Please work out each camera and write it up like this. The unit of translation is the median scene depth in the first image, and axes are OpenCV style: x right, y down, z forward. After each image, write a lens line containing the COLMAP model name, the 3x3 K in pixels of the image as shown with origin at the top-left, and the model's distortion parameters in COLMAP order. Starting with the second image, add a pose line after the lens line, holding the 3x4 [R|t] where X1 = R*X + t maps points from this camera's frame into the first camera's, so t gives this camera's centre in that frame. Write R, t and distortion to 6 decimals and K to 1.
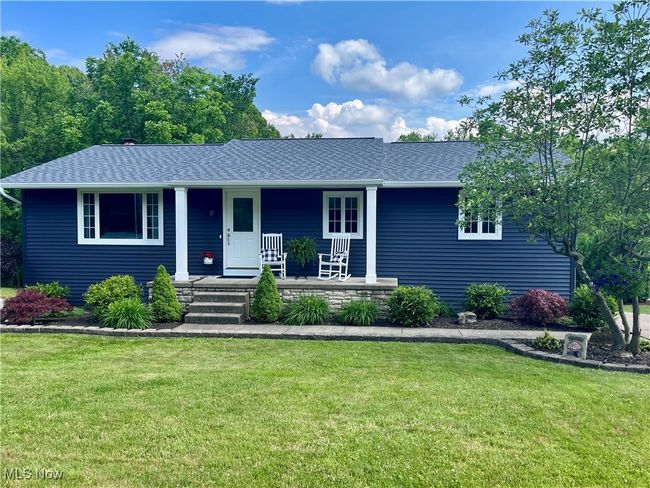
lens RADIAL K [[520.2, 0, 325.0], [0, 520.2, 244.0], [0, 0, 1]] dist [0.006376, 0.000390]
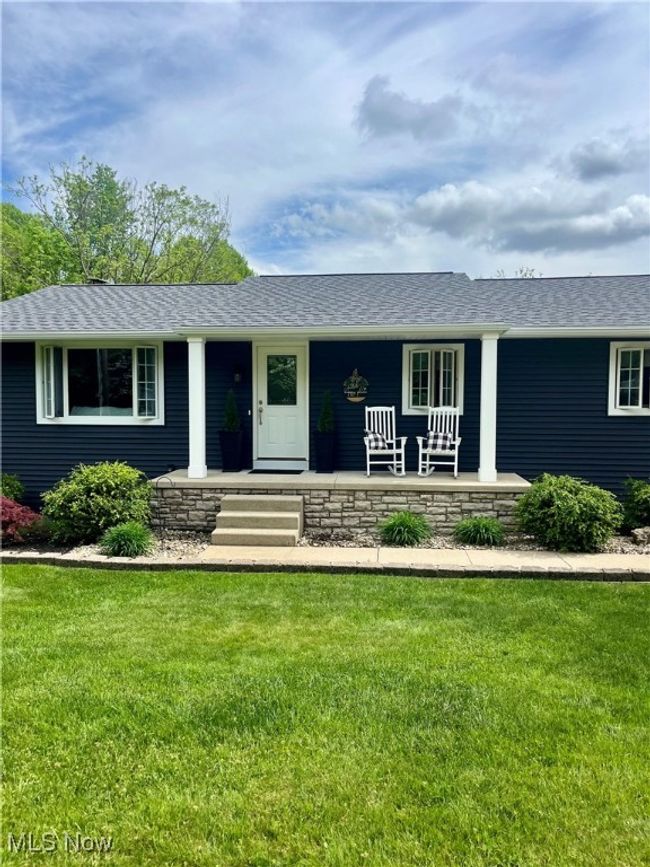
lens RADIAL K [[657.6, 0, 325.0], [0, 657.6, 433.5], [0, 0, 1]] dist [0.001219, -0.000453]
pose [[0.999997, -0.001276, 0.001872, -0.107809], [0.001243, 0.999845, 0.017548, -0.001257], [-0.001895, -0.017545, 0.999844, 0.150378]]
